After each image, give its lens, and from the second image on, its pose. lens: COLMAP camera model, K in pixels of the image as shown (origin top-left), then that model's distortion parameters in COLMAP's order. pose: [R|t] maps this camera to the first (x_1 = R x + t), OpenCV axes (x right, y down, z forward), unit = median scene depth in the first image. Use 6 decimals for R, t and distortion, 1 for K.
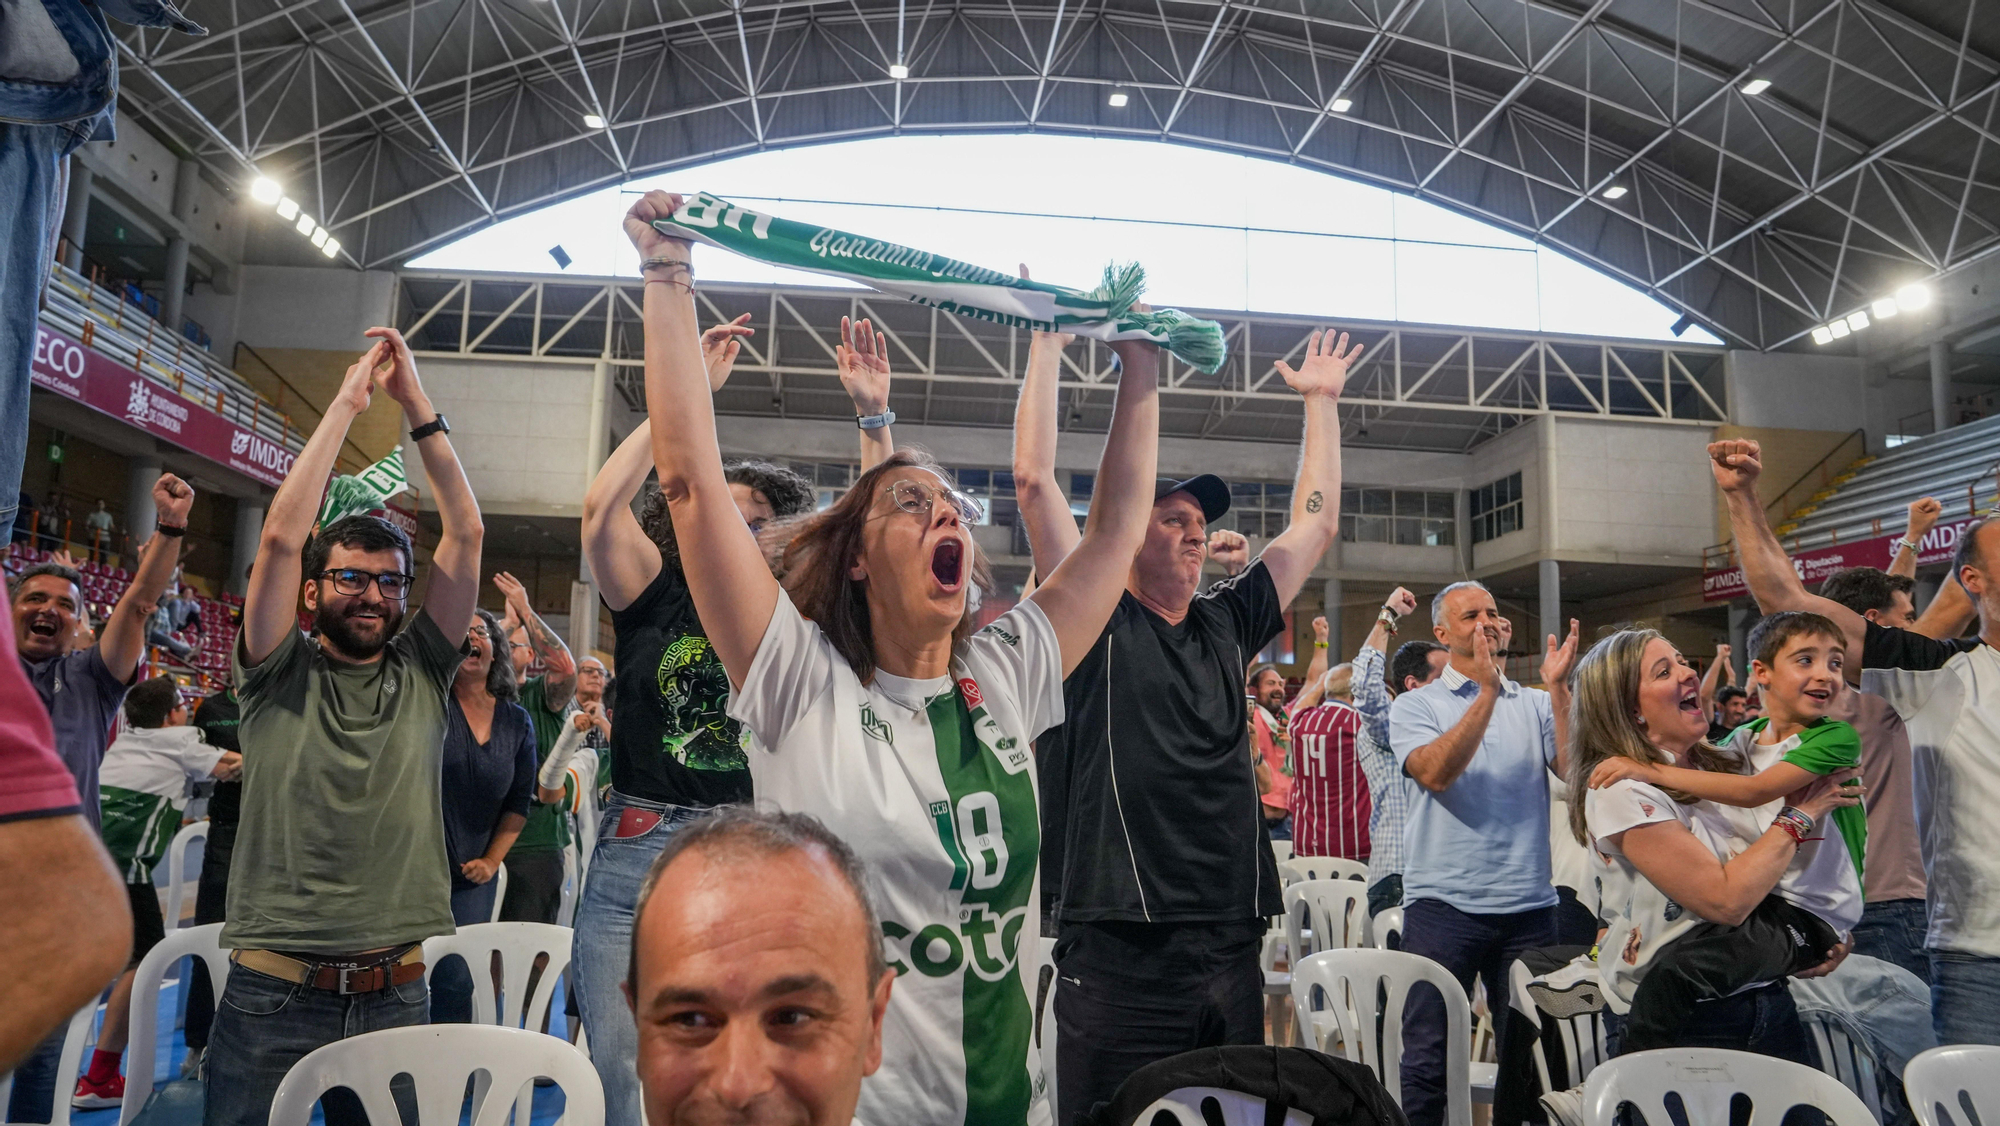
lens RADIAL K [[1390.7, 0, 1000.0], [0, 1390.7, 563.0], [0, 0, 1]] dist [-0.130184, 0.086171]
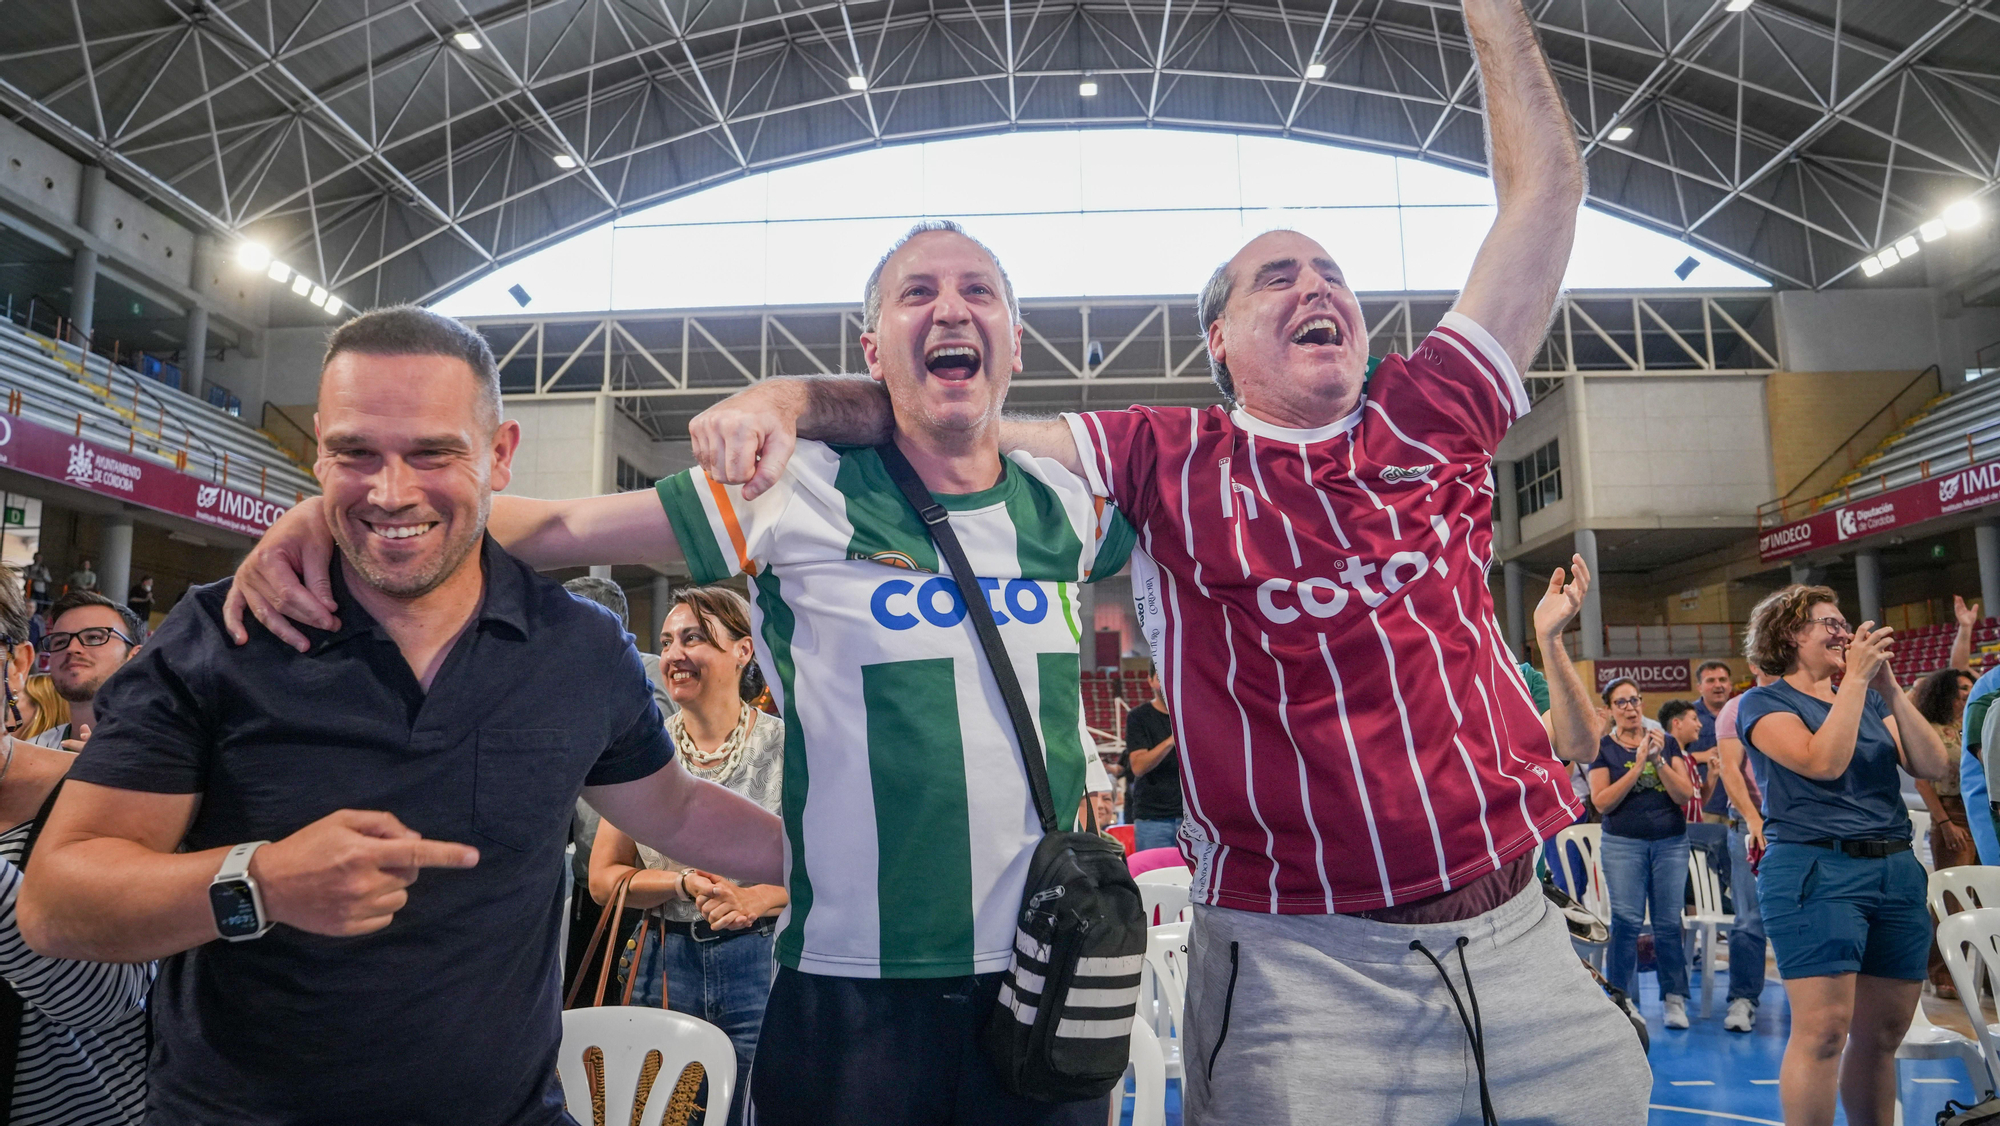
lens RADIAL K [[1398.8, 0, 1000.0], [0, 1398.8, 563.0], [0, 0, 1]] dist [-0.131663, 0.106107]
pose [[0.990978, -0.060142, -0.119771, 0.118226], [0.059585, 0.998189, -0.008230, 0.004953], [0.120049, 0.001019, 0.992767, 0.010683]]
